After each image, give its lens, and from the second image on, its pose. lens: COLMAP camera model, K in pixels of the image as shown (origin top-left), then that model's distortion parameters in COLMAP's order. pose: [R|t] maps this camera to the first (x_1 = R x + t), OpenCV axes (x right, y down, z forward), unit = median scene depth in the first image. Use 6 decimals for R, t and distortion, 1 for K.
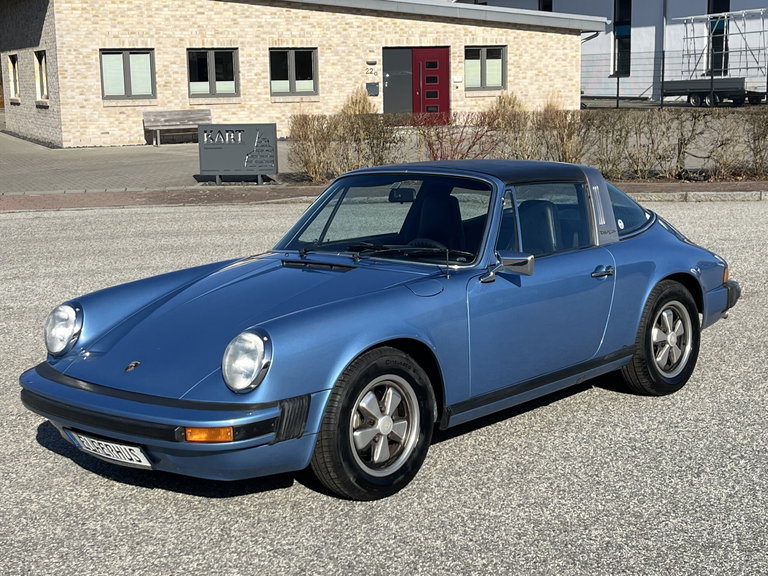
lens RADIAL K [[1238.1, 0, 384.0], [0, 1238.1, 288.0], [0, 0, 1]] dist [0.058459, 0.059824]
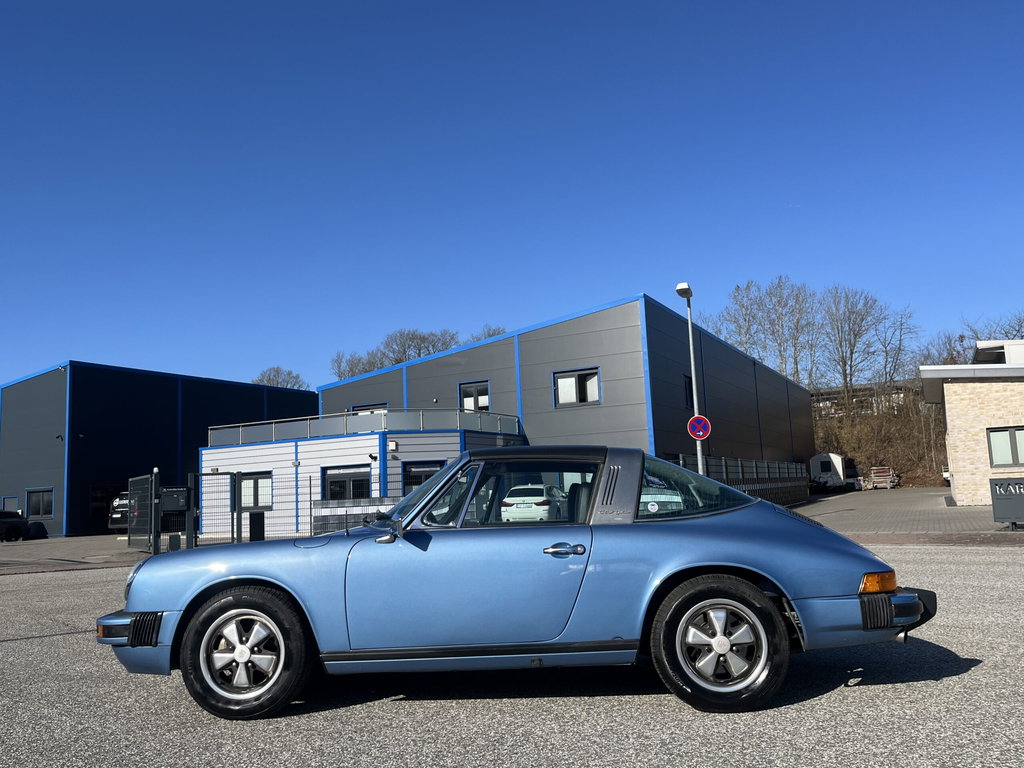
lens RADIAL K [[824.1, 0, 504.4], [0, 824.1, 388.0], [0, 0, 1]] dist [0.017589, -0.009705]
pose [[0.615075, -0.111568, -0.780535, 0.131071], [-0.101171, 0.970588, -0.218458, 0.002056], [0.781951, 0.213336, 0.585697, 0.112537]]
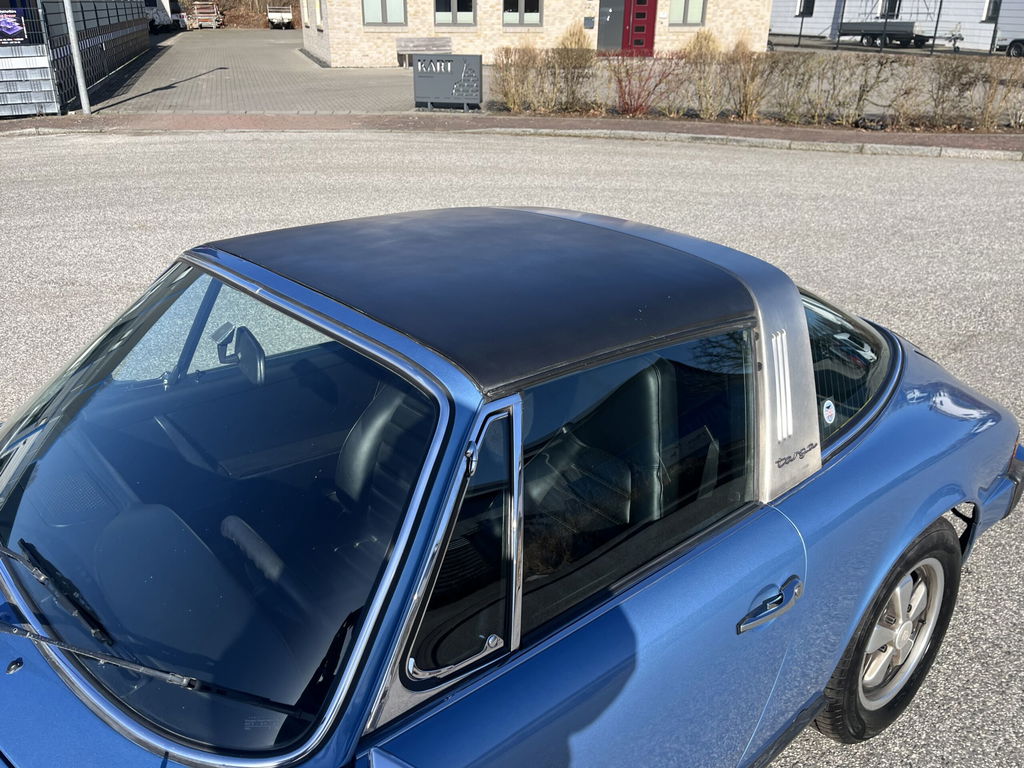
lens RADIAL K [[824.1, 0, 504.4], [0, 824.1, 388.0], [0, 0, 1]] dist [0.017589, -0.009705]
pose [[0.991221, 0.077318, -0.107249, 0.023856], [-0.047148, 0.964560, 0.259618, -0.026643], [0.123521, -0.252282, 0.959738, 0.153768]]
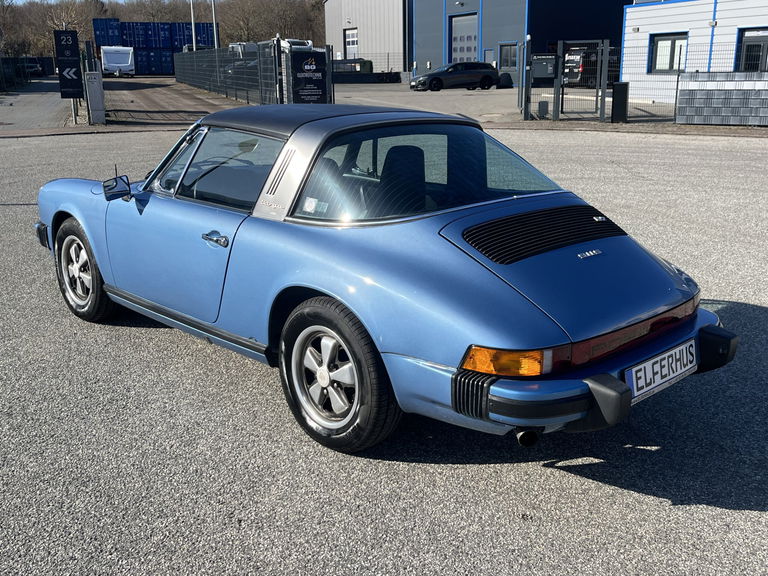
lens RADIAL K [[796.4, 0, 384.0], [0, 796.4, 288.0], [0, 0, 1]] dist [0.010891, -0.002269]
pose [[-0.098467, 0.293431, -0.950896, 0.143232], [-0.150545, 0.940150, 0.305704, -0.033952], [0.983687, 0.173254, -0.048399, 0.228809]]
